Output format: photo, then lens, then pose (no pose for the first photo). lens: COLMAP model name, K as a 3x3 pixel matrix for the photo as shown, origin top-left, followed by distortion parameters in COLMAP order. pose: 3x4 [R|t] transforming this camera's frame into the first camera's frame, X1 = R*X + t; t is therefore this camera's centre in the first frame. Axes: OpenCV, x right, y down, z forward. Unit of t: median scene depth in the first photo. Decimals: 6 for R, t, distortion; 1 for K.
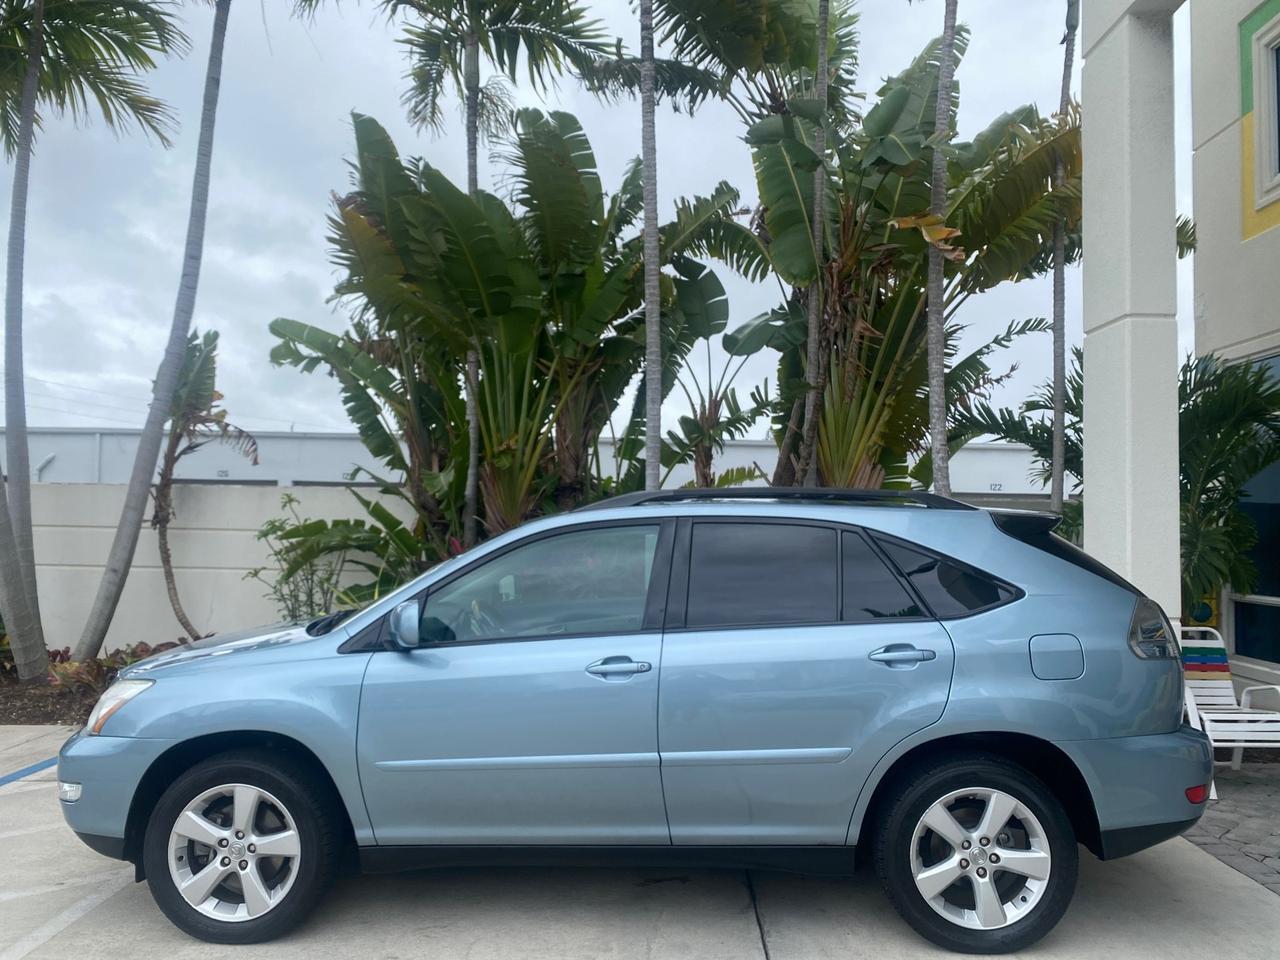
lens RADIAL K [[985.4, 0, 637.2], [0, 985.4, 476.3], [0, 0, 1]] dist [0.012175, 0.004420]
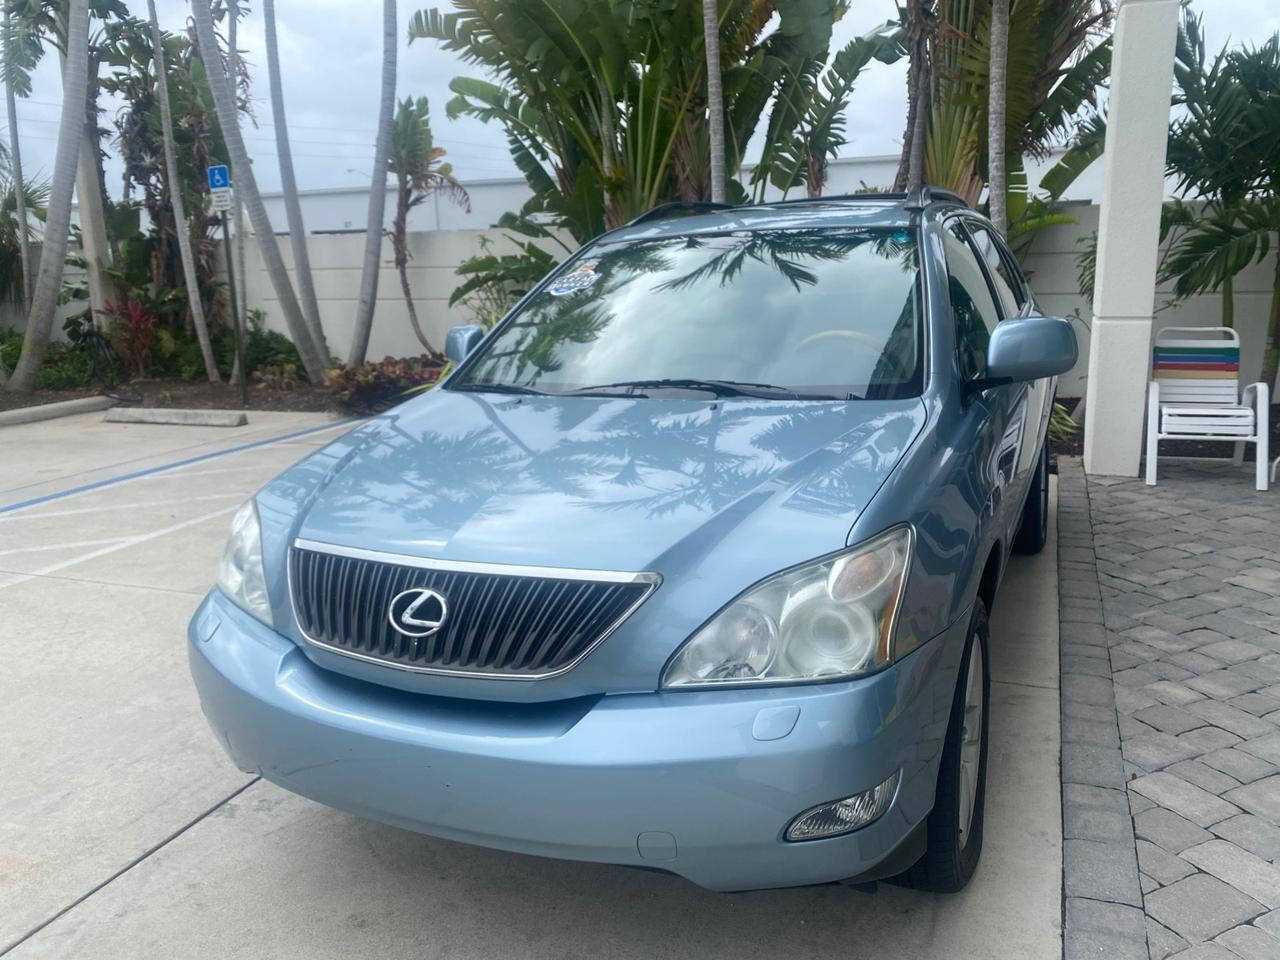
lens RADIAL K [[982.8, 0, 641.9], [0, 982.8, 475.8], [0, 0, 1]] dist [0.021242, -0.003851]
pose [[0.933135, 0.037098, -0.357607, 0.293685], [0.059879, 0.964733, 0.256330, 0.004991], [0.354504, -0.260603, 0.898005, -0.102847]]
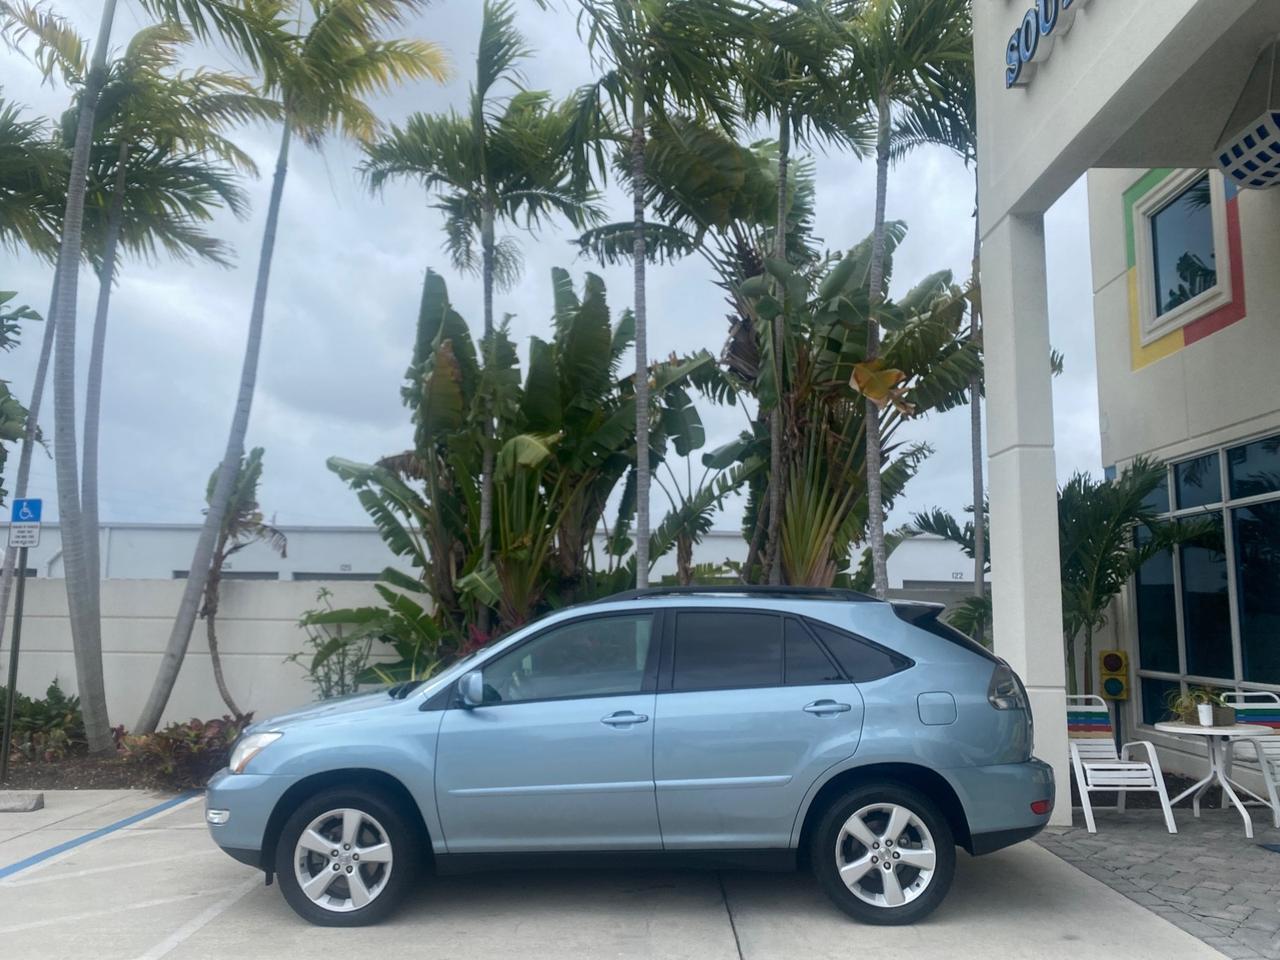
lens RADIAL K [[985.1, 0, 640.0], [0, 985.1, 480.0], [0, 0, 1]] dist [0.021182, -0.010442]
pose [[0.999734, -0.001950, 0.022959, -0.012294], [0.003857, 0.996515, -0.083319, -0.010347], [-0.022717, 0.083385, 0.996258, -0.176509]]
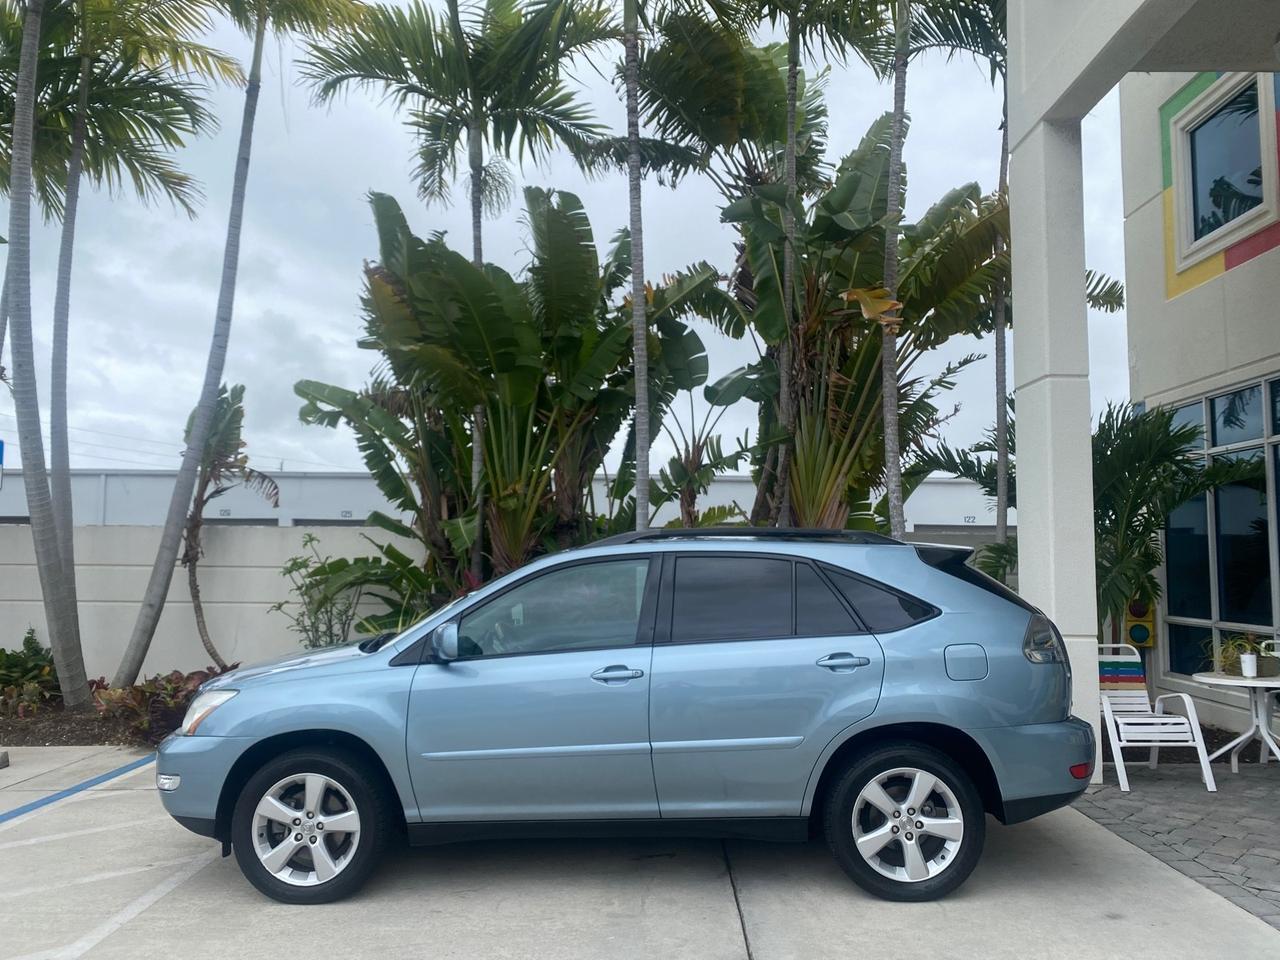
lens RADIAL K [[982.8, 0, 641.9], [0, 982.8, 475.8], [0, 0, 1]] dist [0.021242, -0.003851]
pose [[0.999832, -0.007727, 0.016611, -0.002660], [0.008292, 0.999381, -0.034200, -0.006113], [-0.016336, 0.034332, 0.999277, -0.107317]]
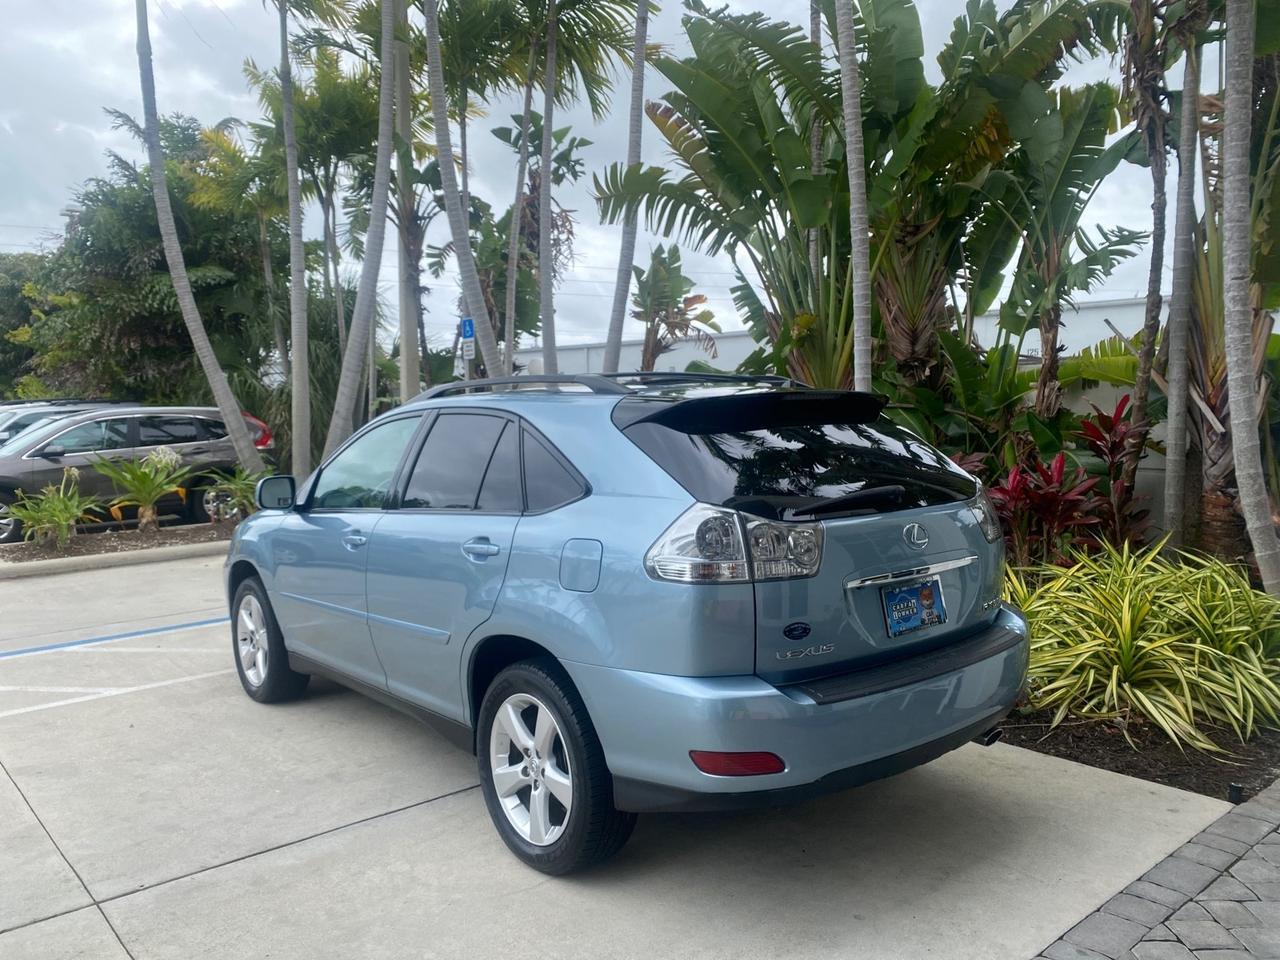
lens RADIAL K [[982.8, 0, 641.9], [0, 982.8, 475.8], [0, 0, 1]] dist [0.021242, -0.003851]
pose [[0.670300, 0.033433, -0.741337, 0.461314], [0.058103, 0.993553, 0.097343, 0.010456], [0.739812, -0.108323, 0.664036, 0.204543]]
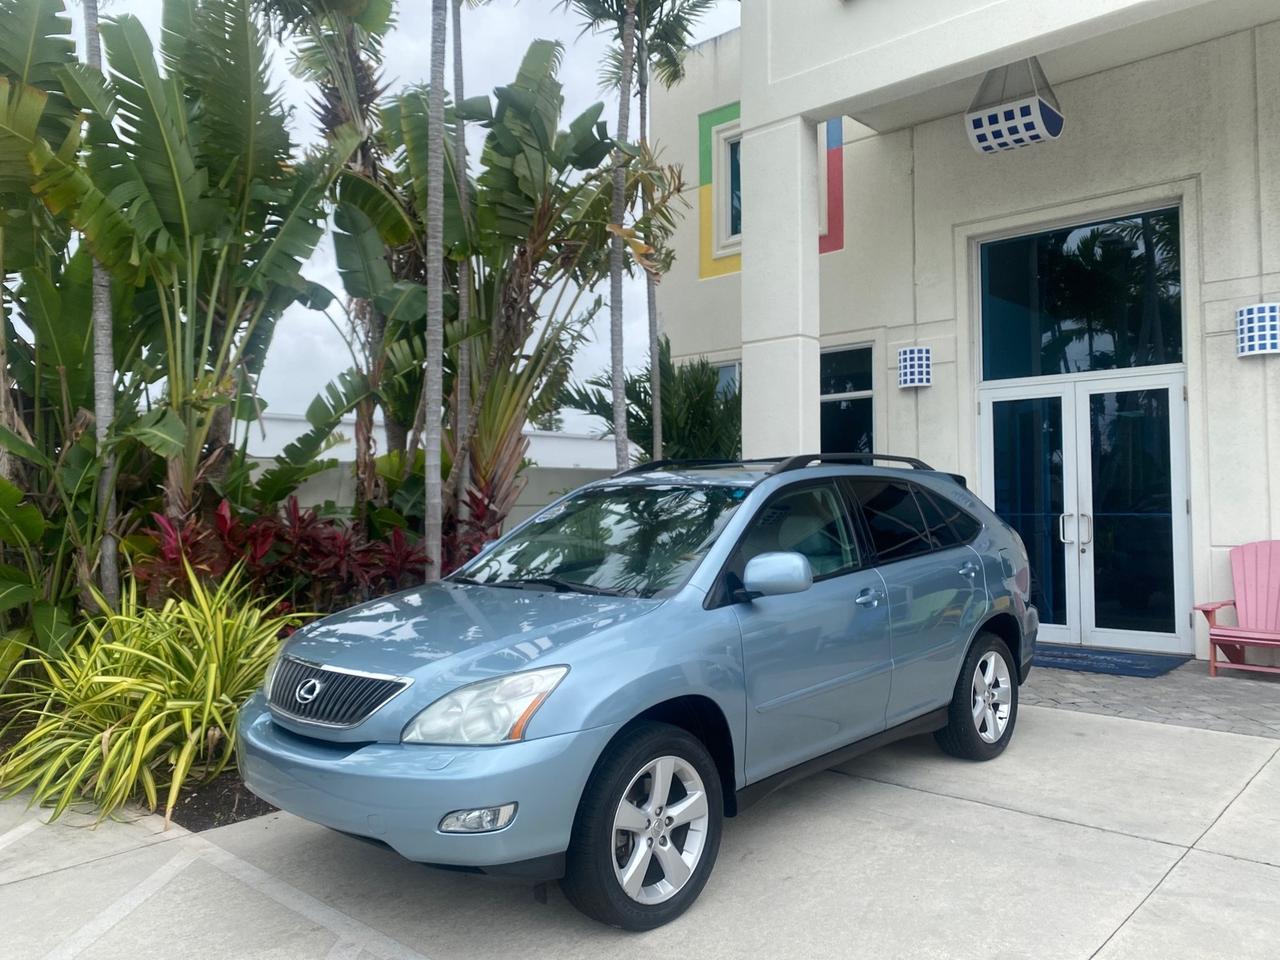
lens RADIAL K [[985.4, 0, 637.2], [0, 985.4, 476.3], [0, 0, 1]] dist [0.012175, 0.004420]
pose [[0.657734, -0.003020, 0.753245, -0.487896], [-0.016169, 0.999705, 0.018127, 0.010733], [-0.753077, -0.024102, 0.657491, 0.173719]]
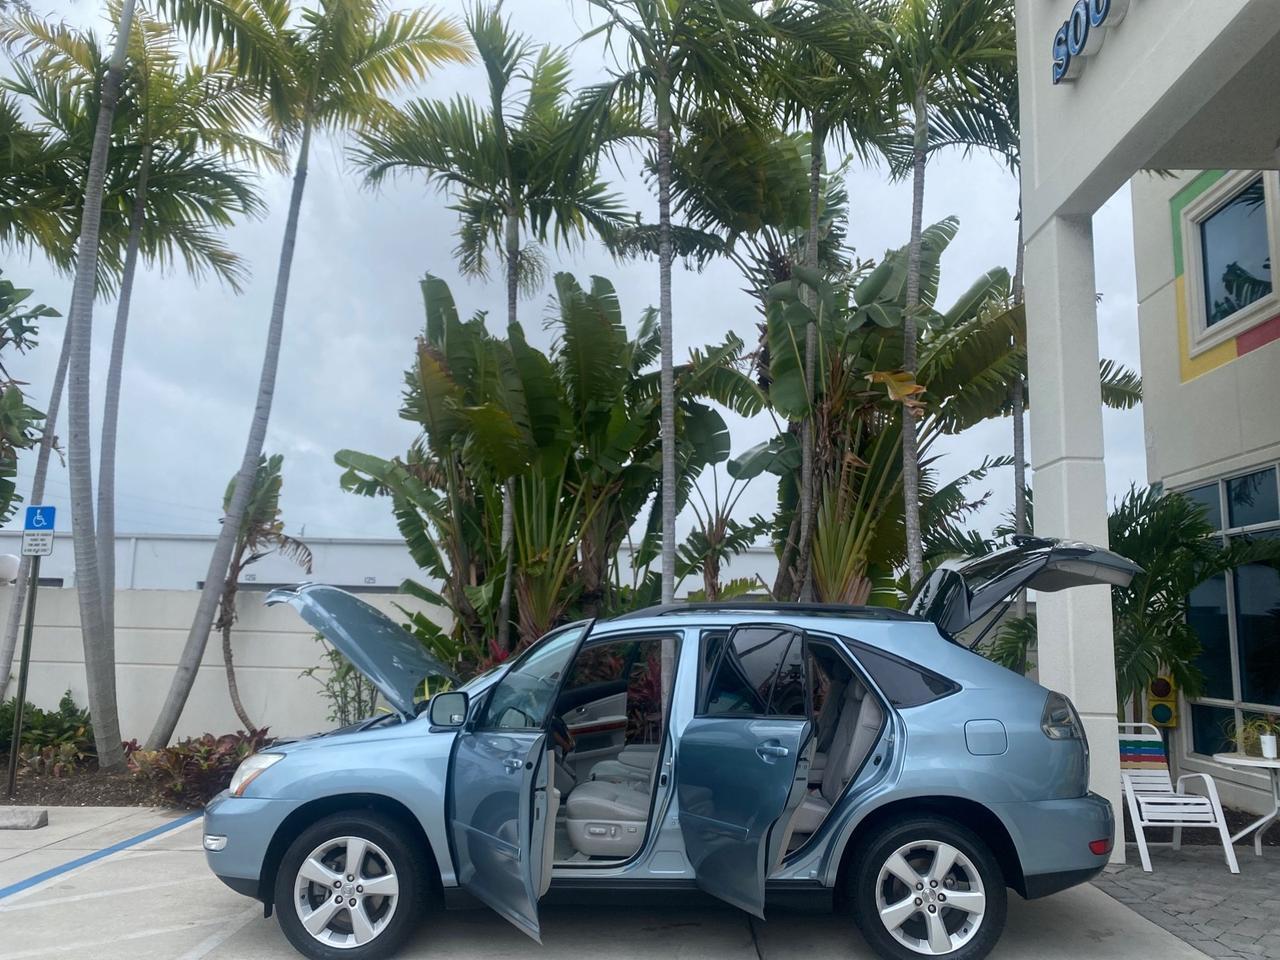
lens RADIAL K [[984.4, 0, 642.8], [0, 984.4, 478.6], [0, 0, 1]] dist [0.021074, -0.007971]
pose [[0.999982, 0.005929, -0.001217, -0.011501], [-0.006022, 0.994878, -0.100906, -0.008984], [0.000612, 0.100912, 0.994895, -0.138105]]
